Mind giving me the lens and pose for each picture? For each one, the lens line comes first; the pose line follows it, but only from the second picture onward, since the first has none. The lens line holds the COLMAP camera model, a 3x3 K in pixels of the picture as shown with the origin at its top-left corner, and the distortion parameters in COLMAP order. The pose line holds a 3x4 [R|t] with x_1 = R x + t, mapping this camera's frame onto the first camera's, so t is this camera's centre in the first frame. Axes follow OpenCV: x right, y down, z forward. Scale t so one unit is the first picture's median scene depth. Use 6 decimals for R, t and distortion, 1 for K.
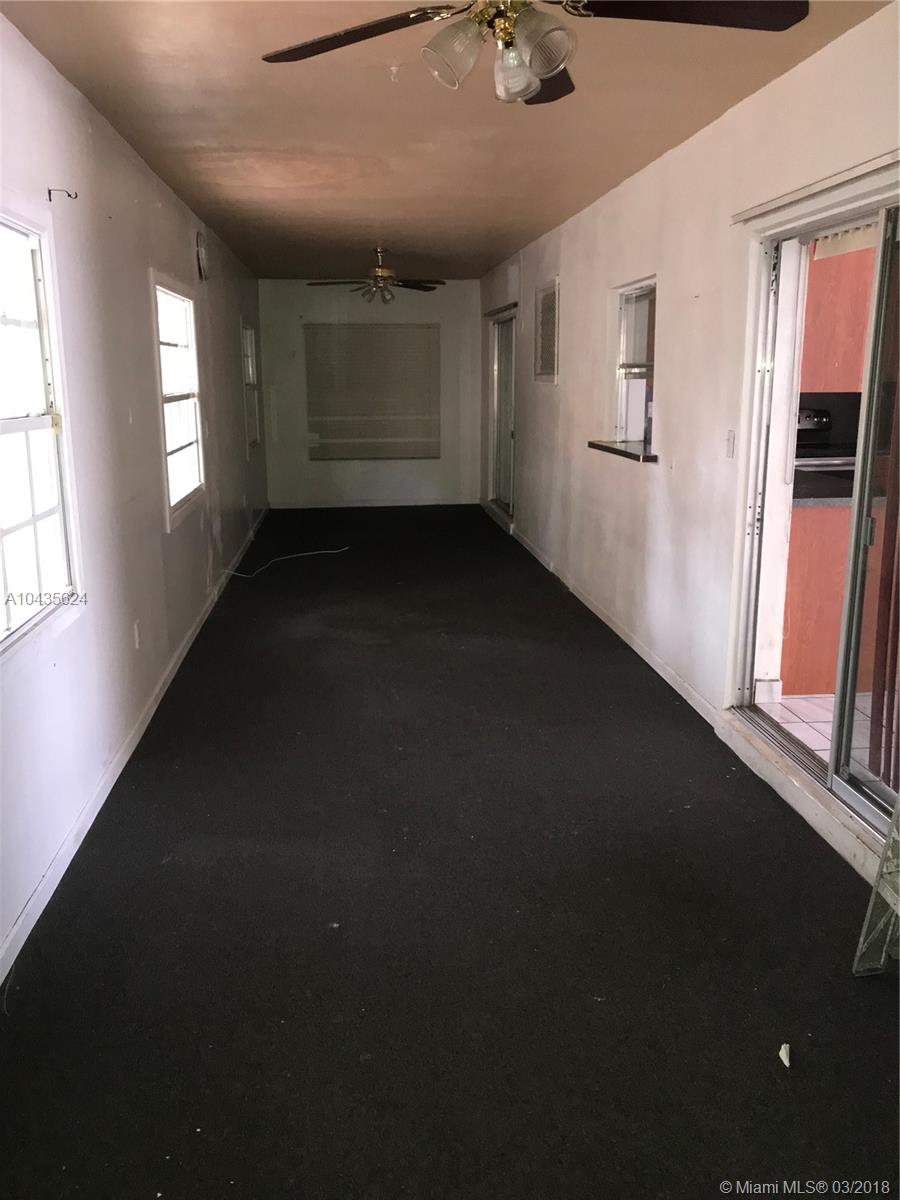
lens RADIAL K [[988.2, 0, 448.9], [0, 988.2, 592.9], [0, 0, 1]] dist [0.043612, -0.011692]
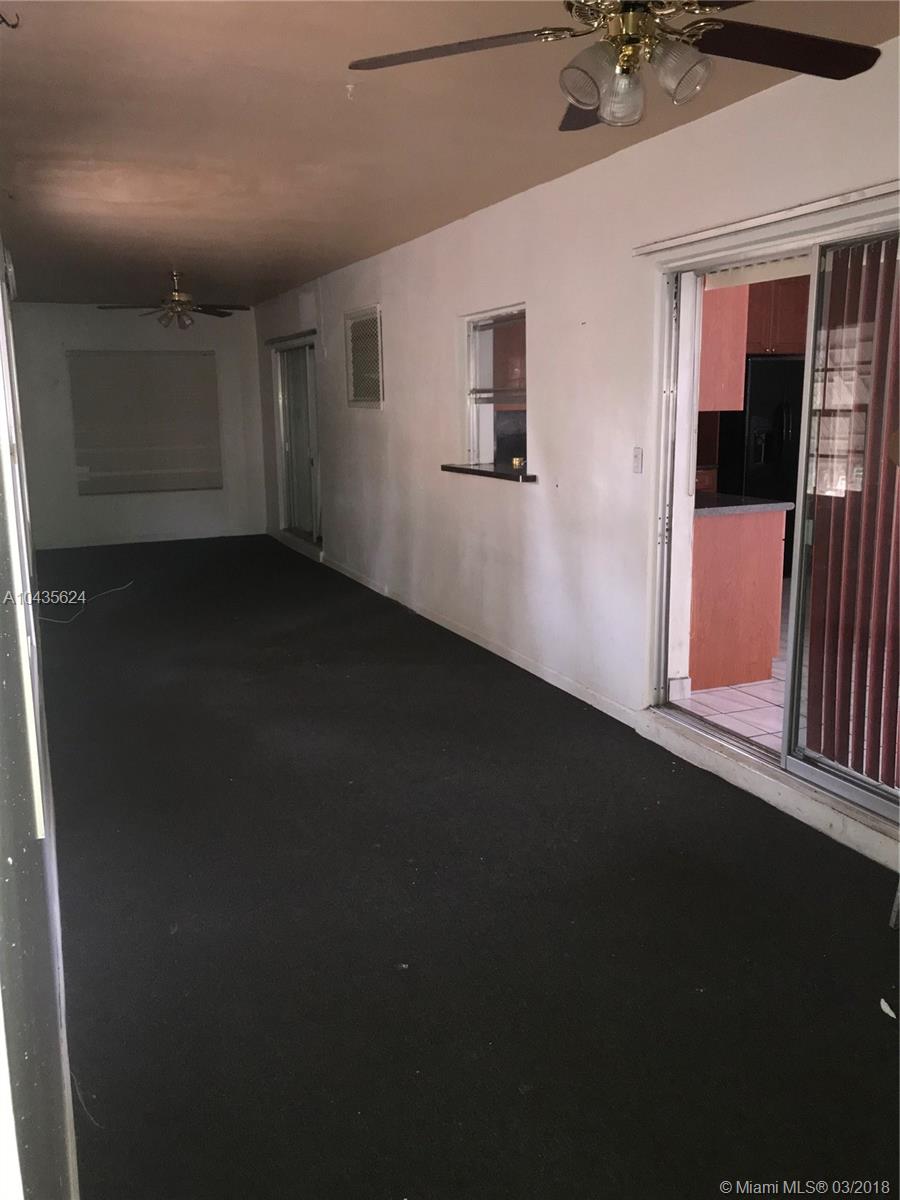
lens RADIAL K [[976.1, 0, 450.0], [0, 976.1, 600.0], [0, 0, 1]] dist [0.111208, -0.269623]
pose [[0.958854, -0.064990, 0.276360, -0.171540], [0.070817, 0.997427, -0.011144, -0.002072], [-0.274924, 0.030257, 0.960990, 0.035265]]
